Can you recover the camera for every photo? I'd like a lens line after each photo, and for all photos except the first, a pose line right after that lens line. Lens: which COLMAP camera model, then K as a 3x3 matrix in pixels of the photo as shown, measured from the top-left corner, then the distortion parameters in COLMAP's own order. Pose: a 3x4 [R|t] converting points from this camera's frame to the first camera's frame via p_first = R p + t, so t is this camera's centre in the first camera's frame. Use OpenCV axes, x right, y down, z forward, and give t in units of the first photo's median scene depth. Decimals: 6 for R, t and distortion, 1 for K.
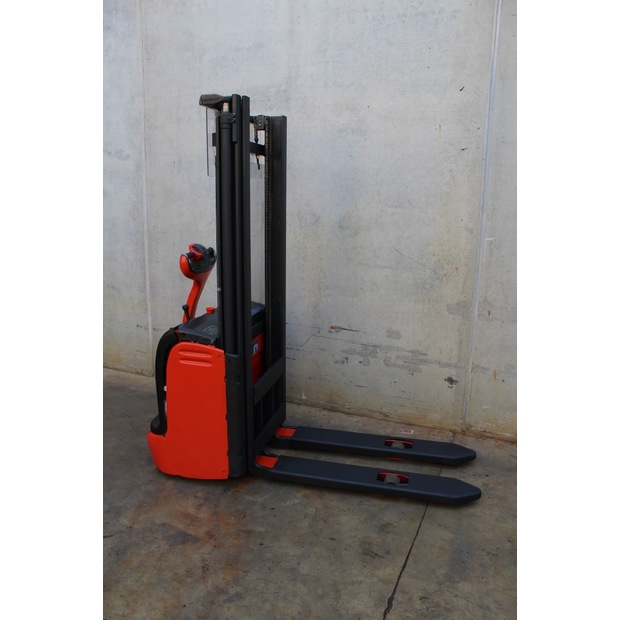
lens RADIAL K [[513.5, 0, 307.1], [0, 513.5, 313.8], [0, 0, 1]] dist [-0.162320, 0.138564]
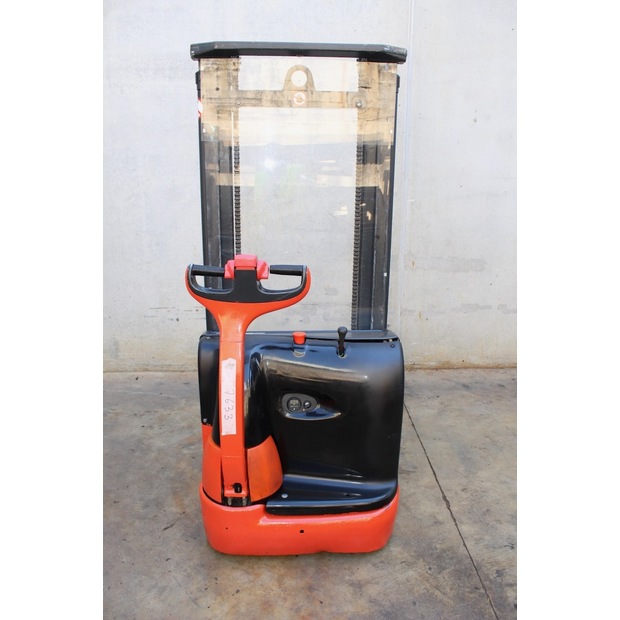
lens RADIAL K [[513.5, 0, 307.9], [0, 513.5, 314.8], [0, 0, 1]] dist [-0.162320, 0.138564]
pose [[0.903309, -0.129783, 0.408888, -0.363170], [0.104906, 0.991029, 0.082800, -0.007104], [-0.415966, -0.031899, 0.908821, 0.014066]]
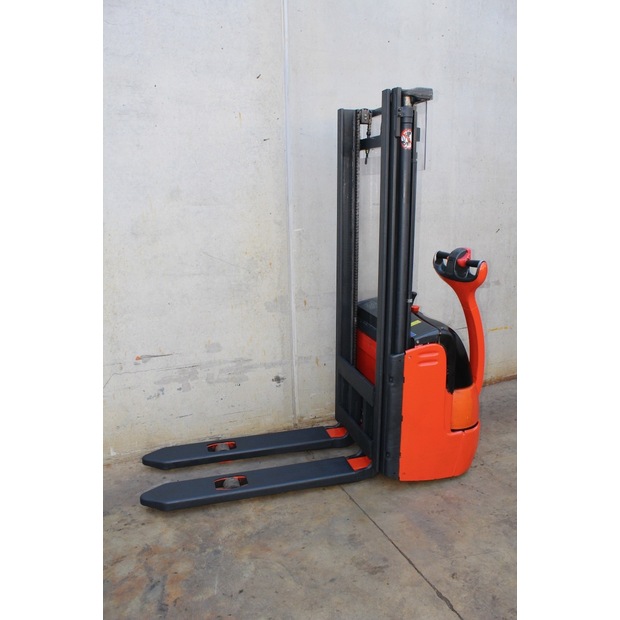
lens RADIAL K [[513.5, 0, 308.6], [0, 513.5, 315.6], [0, 0, 1]] dist [-0.162320, 0.138564]
pose [[0.668848, -0.197197, 0.716768, -0.374377], [0.191329, 0.977358, 0.090353, -0.068021], [-0.718356, 0.076706, 0.691434, 0.284333]]
